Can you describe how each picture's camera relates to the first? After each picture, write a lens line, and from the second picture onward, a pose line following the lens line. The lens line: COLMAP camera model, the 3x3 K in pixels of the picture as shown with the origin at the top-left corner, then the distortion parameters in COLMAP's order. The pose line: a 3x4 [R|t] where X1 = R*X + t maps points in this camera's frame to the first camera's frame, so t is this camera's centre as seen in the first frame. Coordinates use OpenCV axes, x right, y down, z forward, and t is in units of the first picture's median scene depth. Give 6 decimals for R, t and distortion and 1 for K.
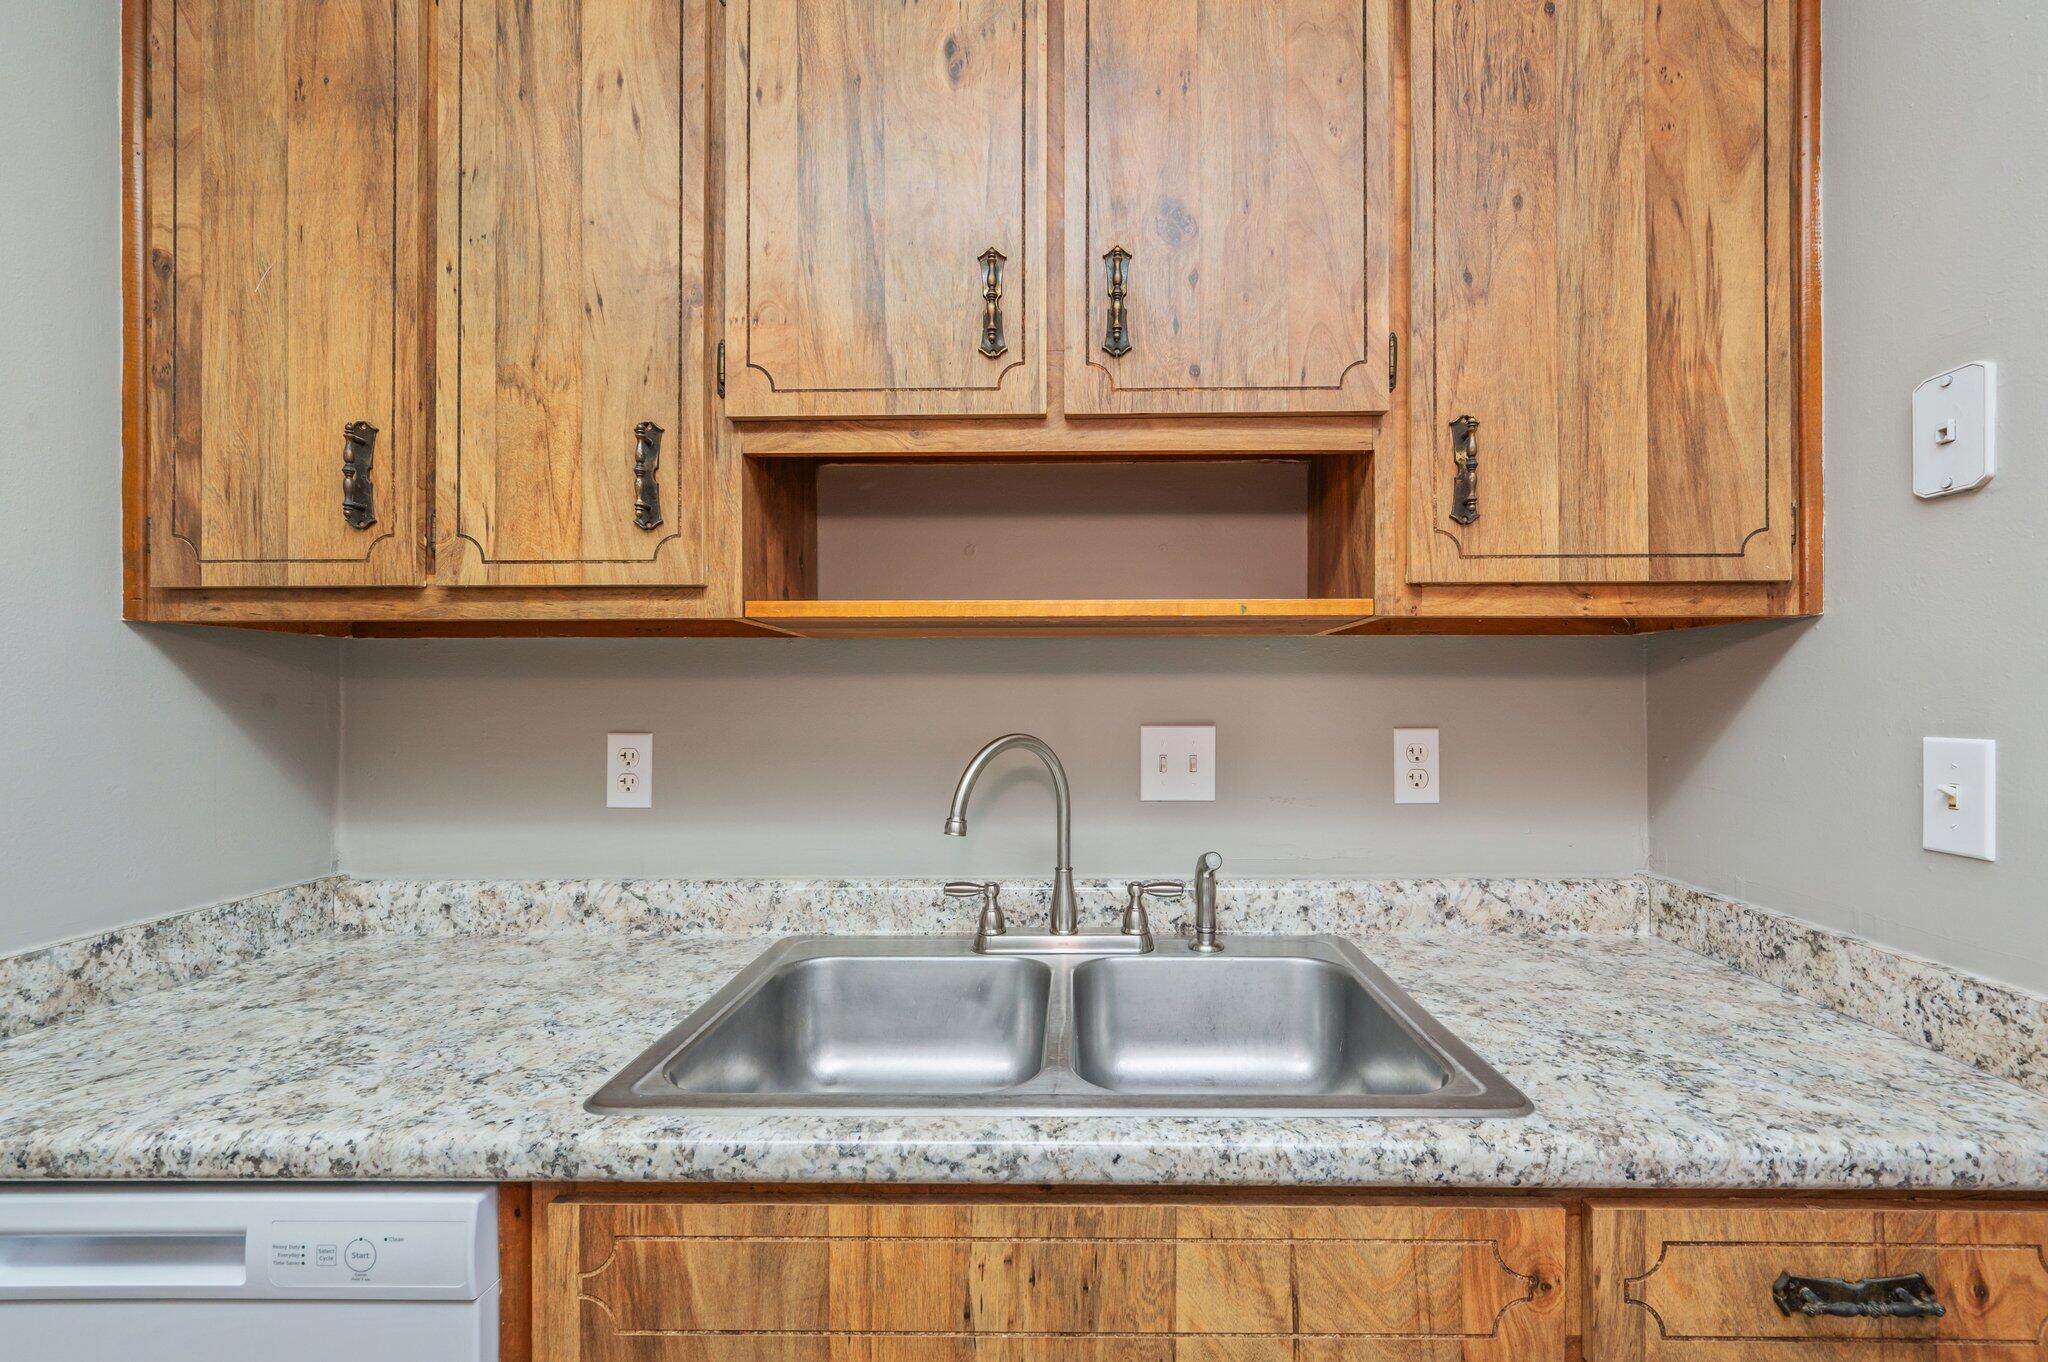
lens RADIAL K [[894.7, 0, 1069.5], [0, 894.7, 693.1], [0, 0, 1]] dist [-0.003346, 0.001567]
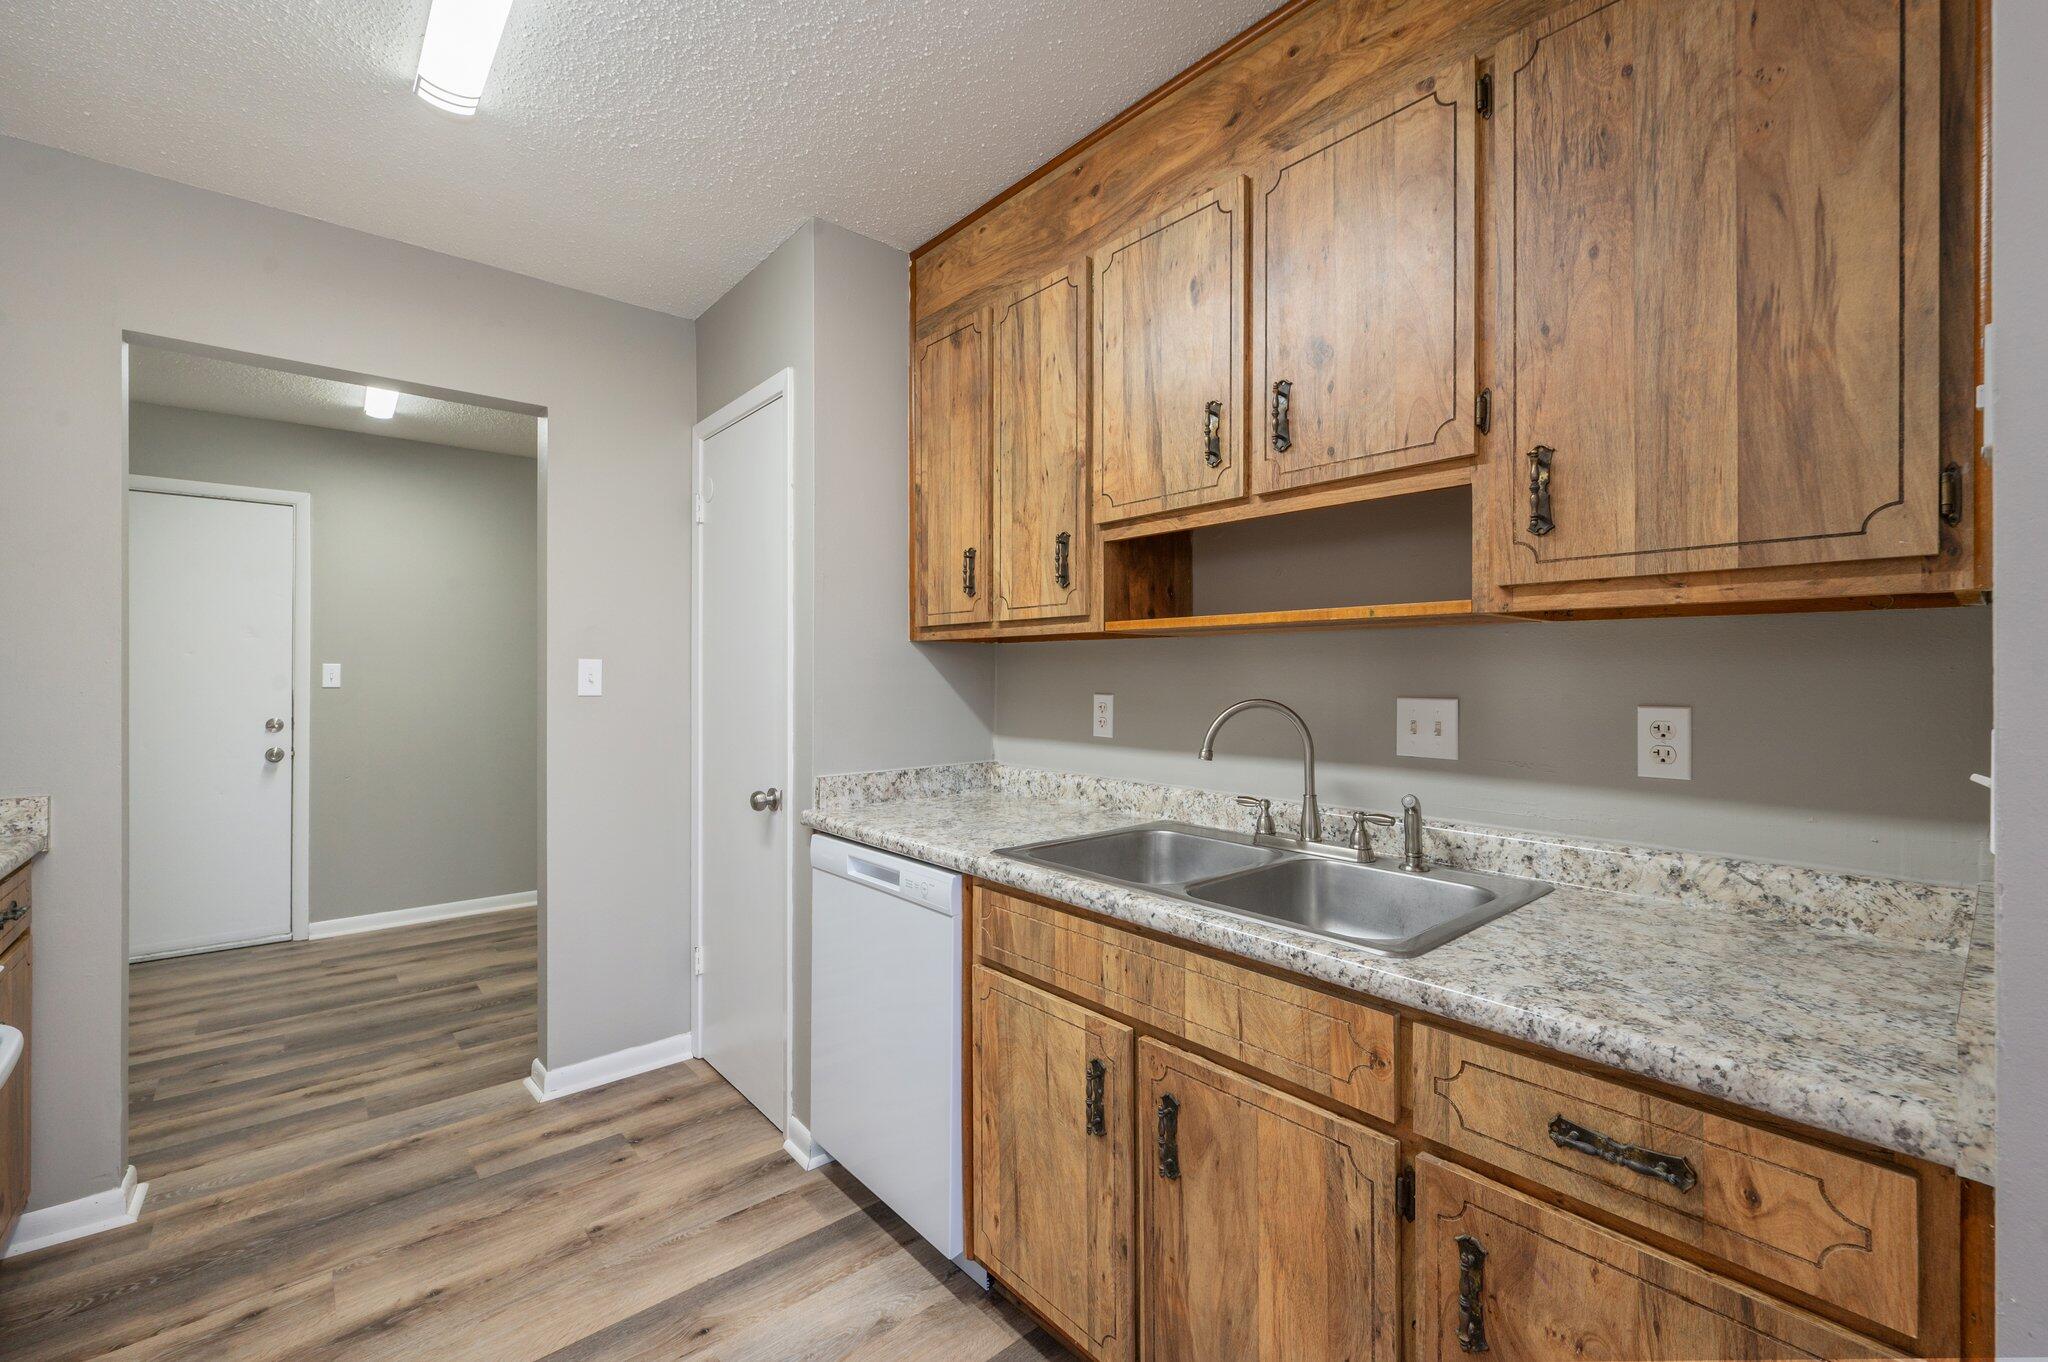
lens RADIAL K [[857.2, 0, 1034.0], [0, 857.2, 675.4], [0, 0, 1]] dist [-0.005589, 0.000099]
pose [[0.673237, 0.005791, -0.739404, 0.850170], [-0.000283, 0.999971, 0.007574, -0.006926], [0.739427, -0.004890, 0.673219, -0.295290]]
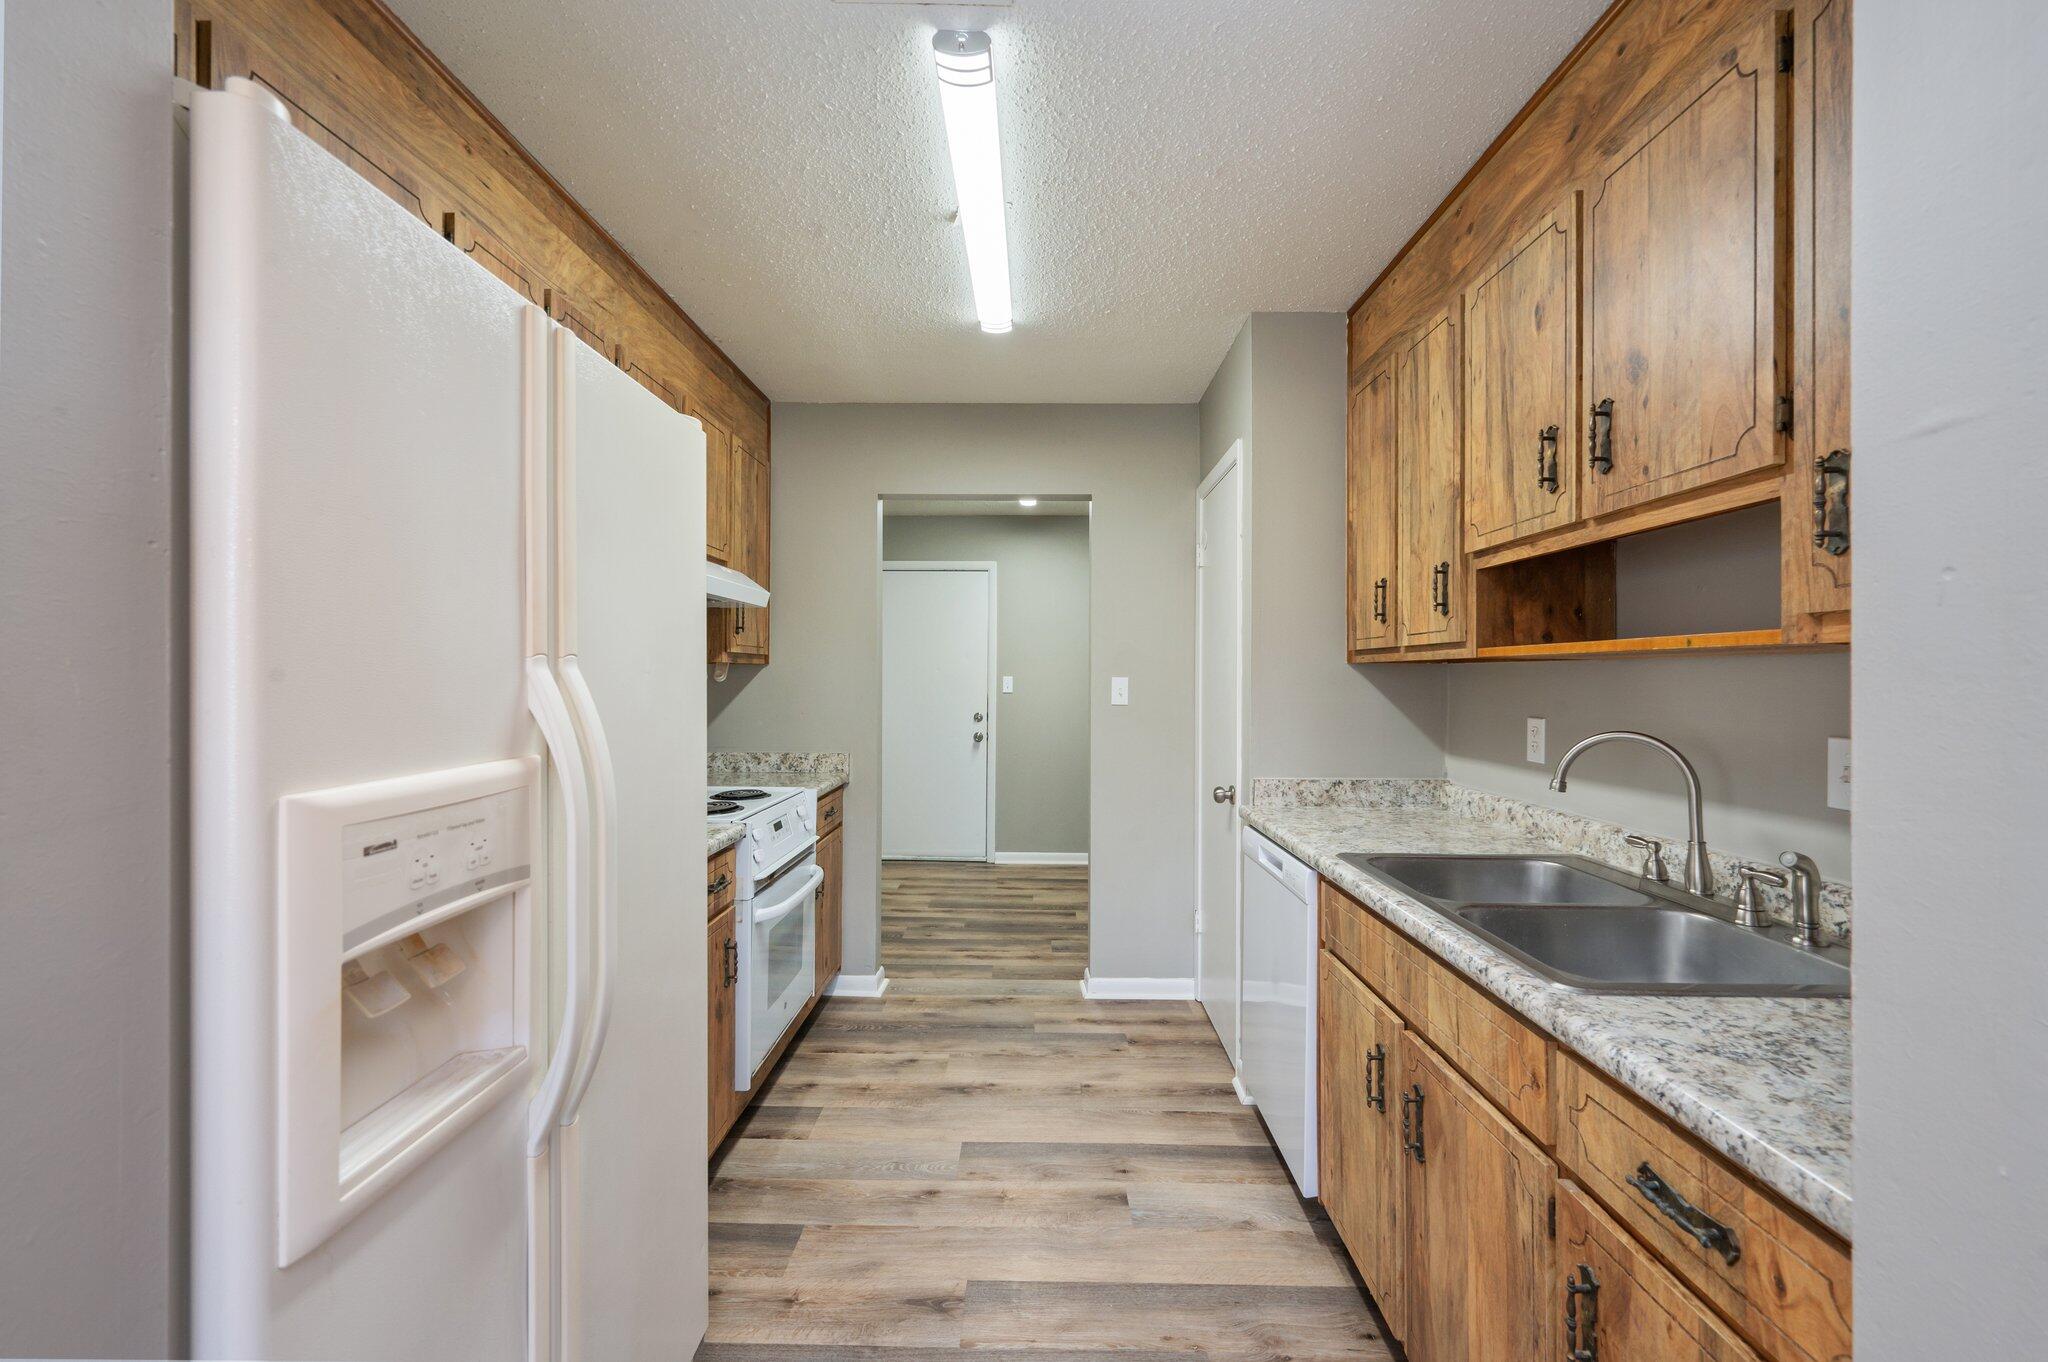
lens RADIAL K [[857.2, 0, 1022.1], [0, 857.2, 674.0], [0, 0, 1]] dist [-0.005589, 0.000099]
pose [[-0.006955, 0.001927, -0.999974, 1.454144], [0.000041, 0.999998, 0.001927, -0.053546], [0.999976, -0.000028, -0.006955, 0.059960]]
